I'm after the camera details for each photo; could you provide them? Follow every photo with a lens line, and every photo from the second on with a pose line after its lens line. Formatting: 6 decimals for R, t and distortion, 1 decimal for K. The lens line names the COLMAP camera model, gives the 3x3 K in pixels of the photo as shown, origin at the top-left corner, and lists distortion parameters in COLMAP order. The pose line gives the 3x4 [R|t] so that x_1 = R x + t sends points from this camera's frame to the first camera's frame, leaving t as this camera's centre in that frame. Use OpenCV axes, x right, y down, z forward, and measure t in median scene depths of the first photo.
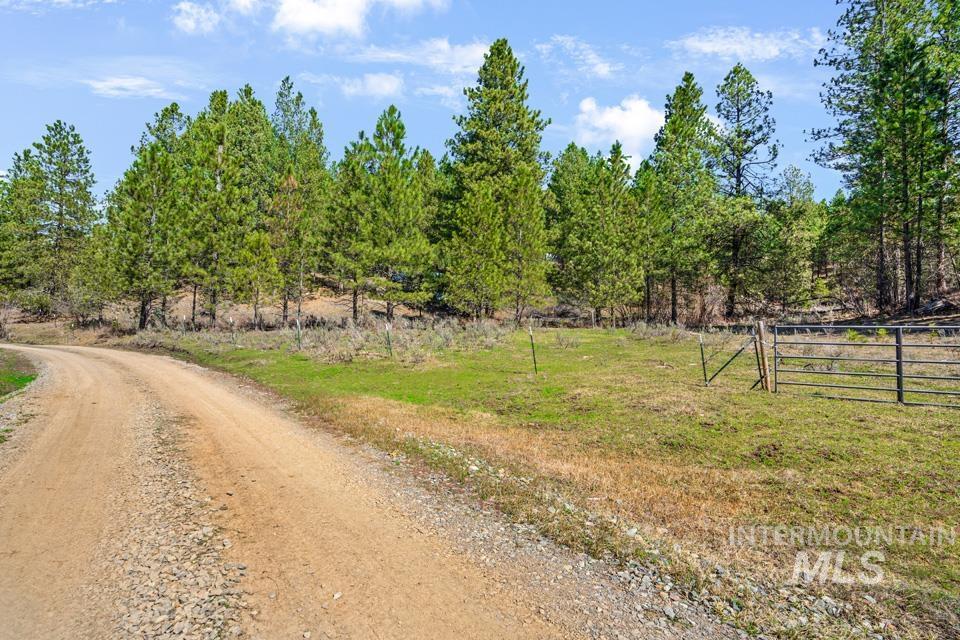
lens RADIAL K [[459.1, 0, 499.5], [0, 459.1, 317.3], [0, 0, 1]] dist [-0.050273, 0.026207]
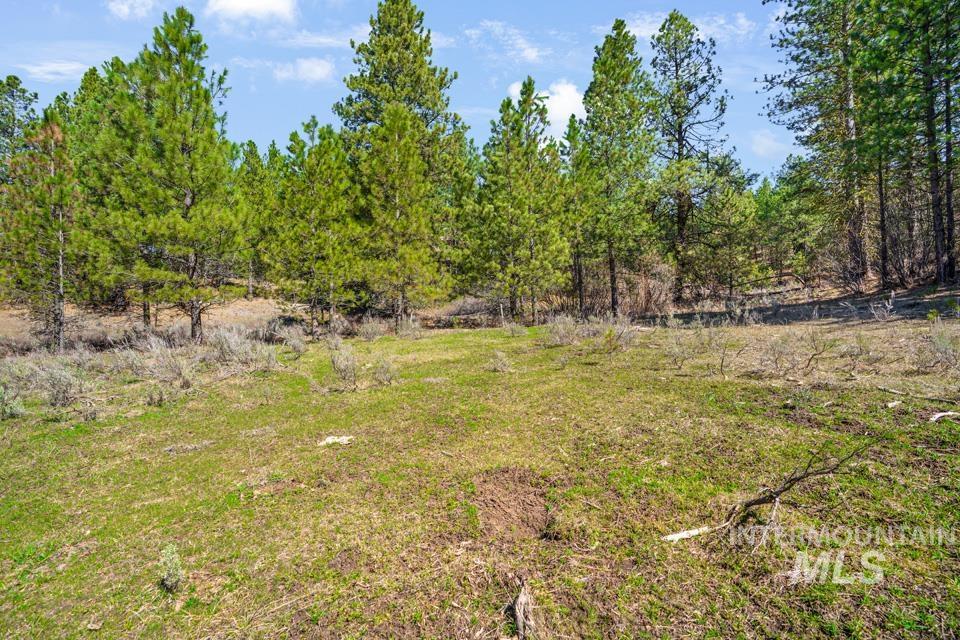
lens RADIAL K [[450.3, 0, 480.0], [0, 450.3, 320.0], [0, 0, 1]] dist [-0.046111, 0.025254]
pose [[0.996320, -0.051104, 0.068816, 0.075187], [0.050346, 0.998651, 0.012716, 0.001423], [-0.069373, -0.009204, 0.997548, 0.187620]]
